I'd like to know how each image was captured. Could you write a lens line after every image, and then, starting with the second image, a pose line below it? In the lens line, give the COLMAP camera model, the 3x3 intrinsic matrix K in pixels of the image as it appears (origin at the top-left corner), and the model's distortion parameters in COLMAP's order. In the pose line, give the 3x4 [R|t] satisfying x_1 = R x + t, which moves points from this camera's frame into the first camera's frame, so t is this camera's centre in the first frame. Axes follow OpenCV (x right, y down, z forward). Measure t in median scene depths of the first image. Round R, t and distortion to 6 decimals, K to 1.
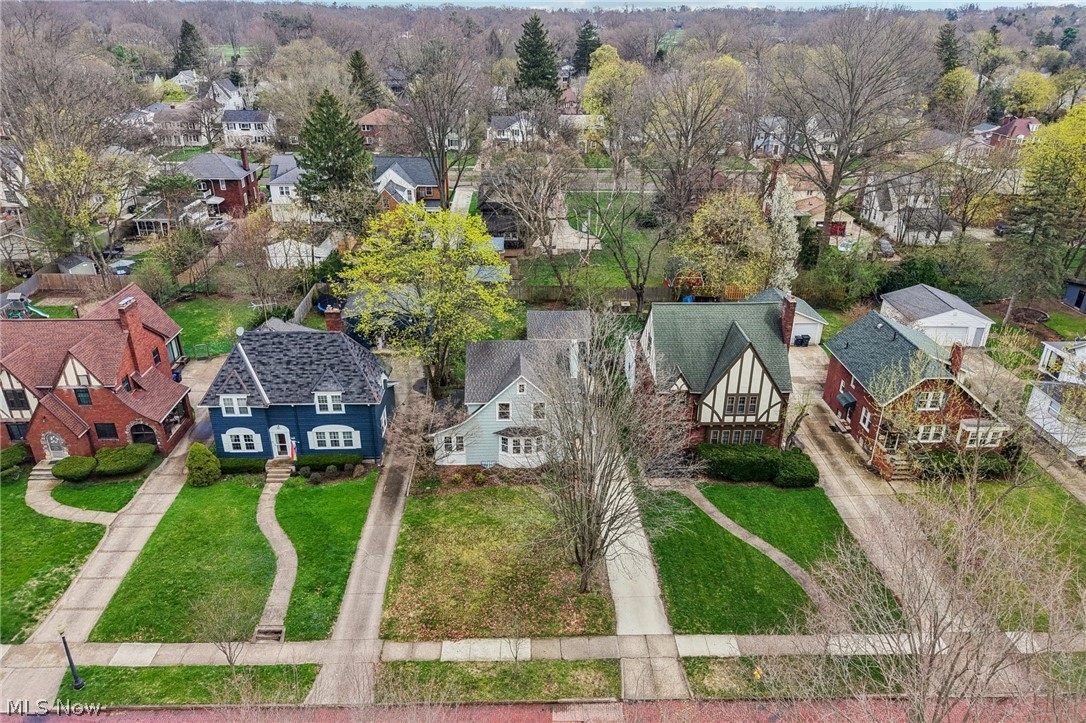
lens RADIAL K [[737.3, 0, 546.3], [0, 737.3, 354.4], [0, 0, 1]] dist [0.002252, -0.007644]
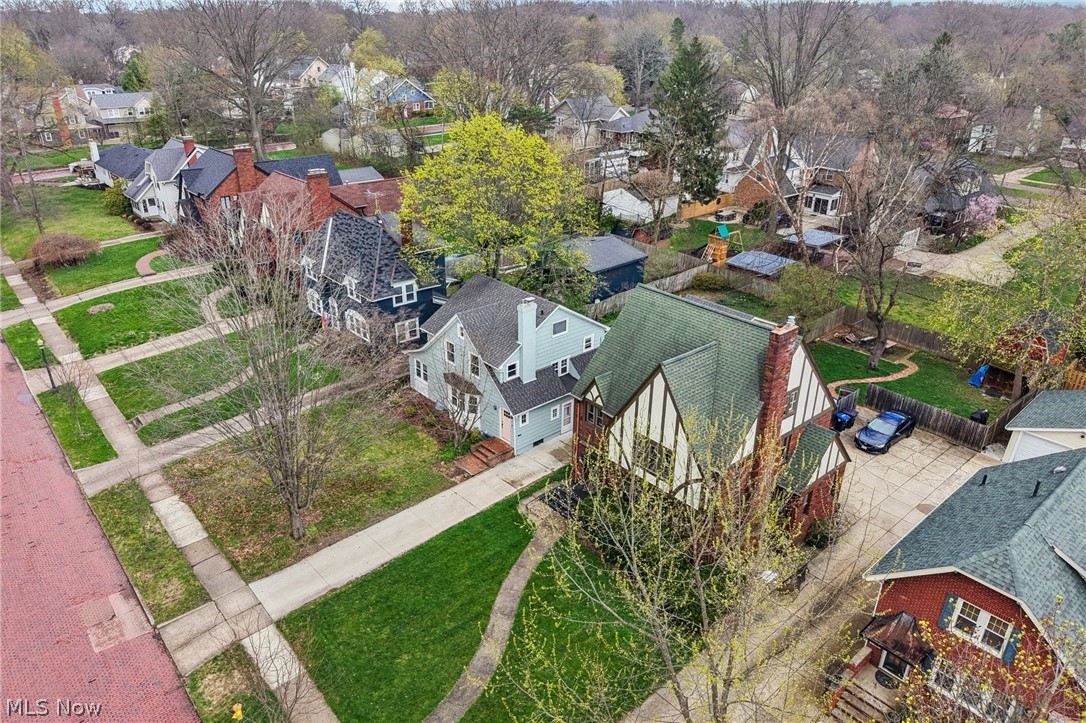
lens RADIAL K [[737.3, 0, 546.3], [0, 737.3, 354.4], [0, 0, 1]] dist [0.002252, -0.007644]
pose [[0.633039, 0.319237, -0.705230, 0.740469], [-0.329551, 0.935470, 0.127644, -0.081445], [0.700470, 0.151605, 0.697393, 0.540887]]
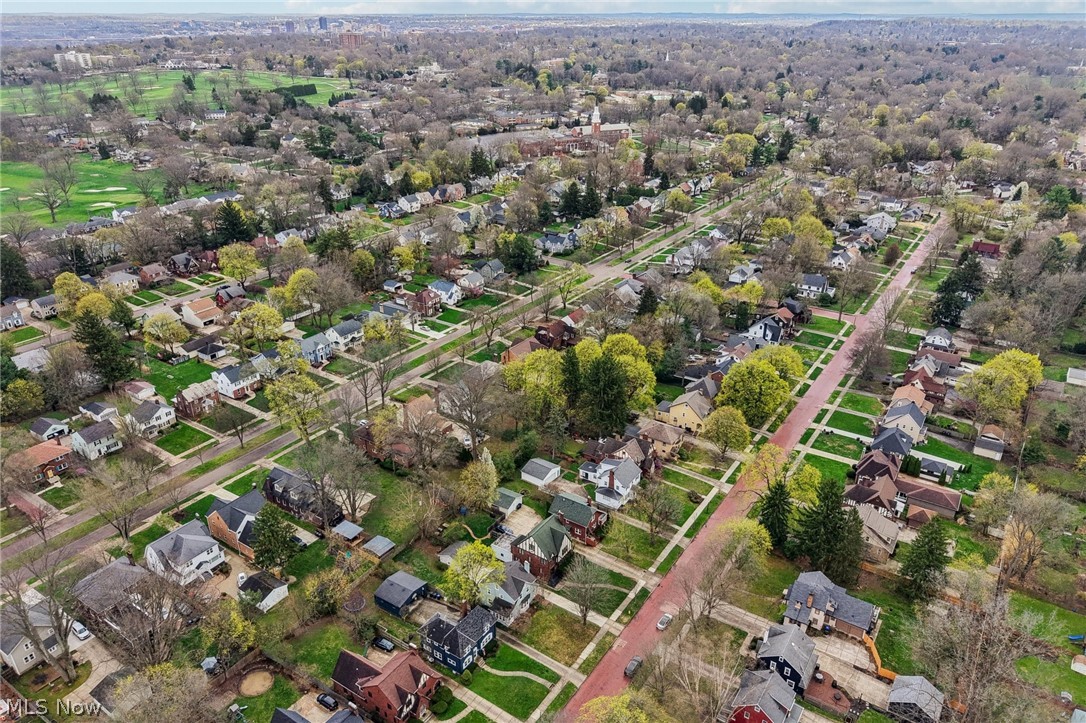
lens RADIAL K [[737.3, 0, 546.3], [0, 737.3, 354.4], [0, 0, 1]] dist [0.002252, -0.007644]
pose [[0.578000, -0.338456, 0.742539, -2.173429], [0.336480, 0.927827, 0.160992, -1.470752], [-0.743436, 0.156796, 0.650168, -1.341465]]
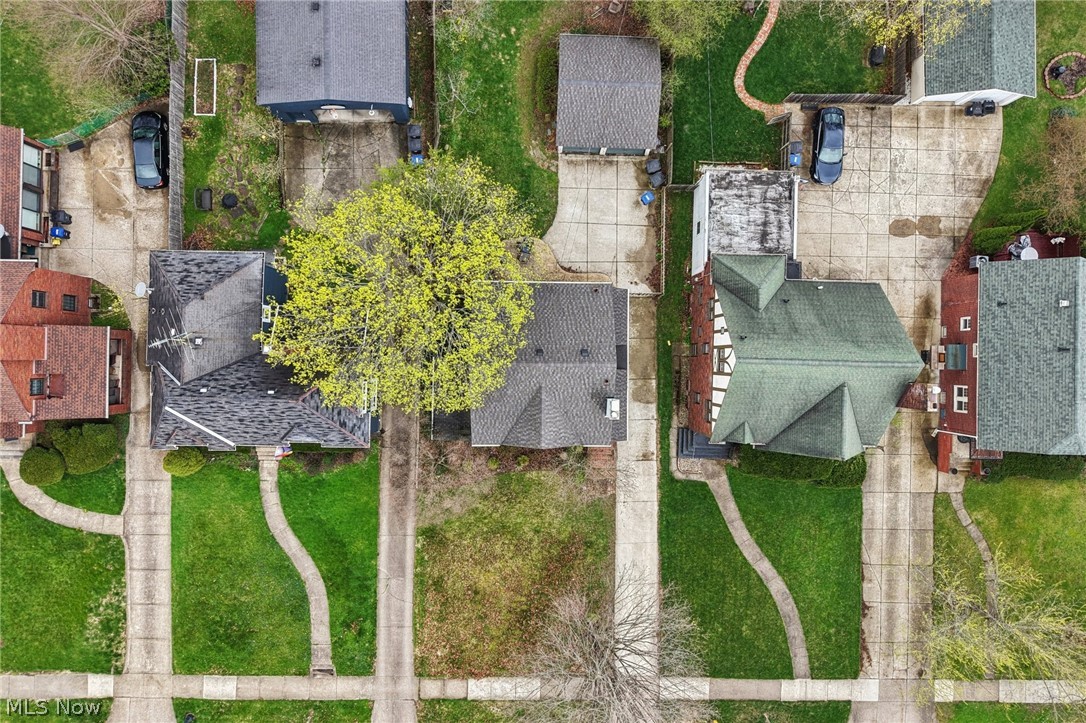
lens RADIAL K [[737.3, 0, 546.3], [0, 737.3, 354.4], [0, 0, 1]] dist [0.002252, -0.007644]
pose [[0.998240, 0.056033, 0.019440, -0.057510], [-0.041622, 0.428331, 0.902663, -0.824270], [0.042252, -0.901883, 0.429909, 0.847110]]
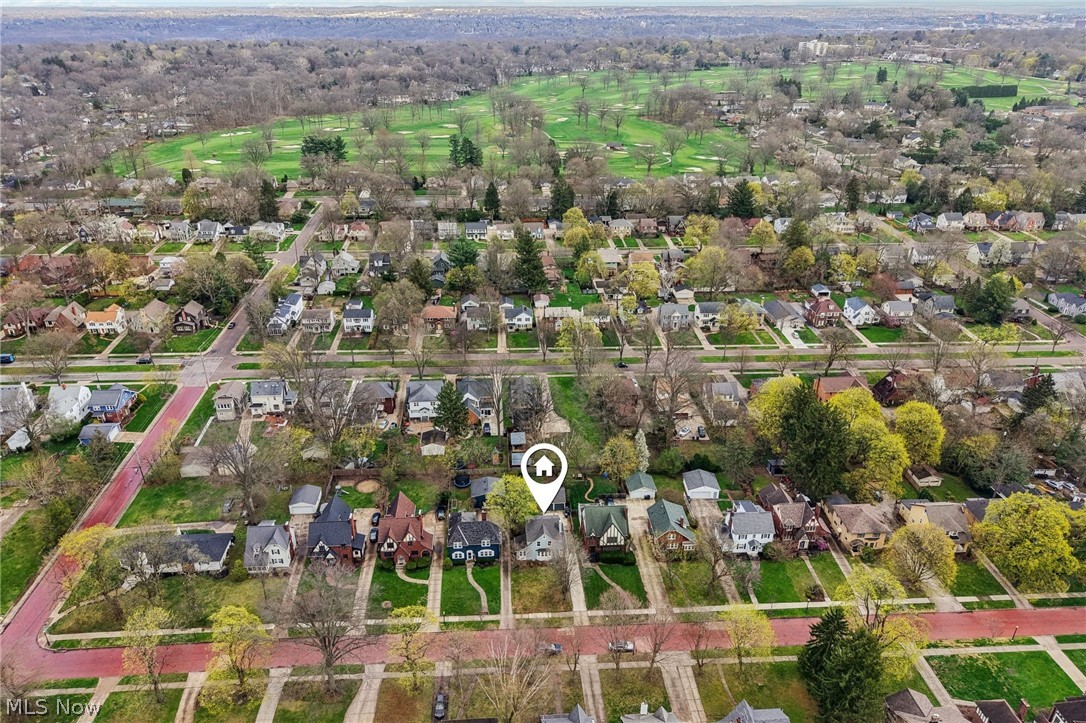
lens RADIAL K [[737.3, 0, 546.3], [0, 737.3, 354.4], [0, 0, 1]] dist [0.002252, -0.007644]
pose [[0.999419, -0.015680, 0.030262, -0.127147], [0.015361, 0.999824, 0.010744, -0.917944], [-0.030425, -0.010273, 0.999484, -2.590773]]
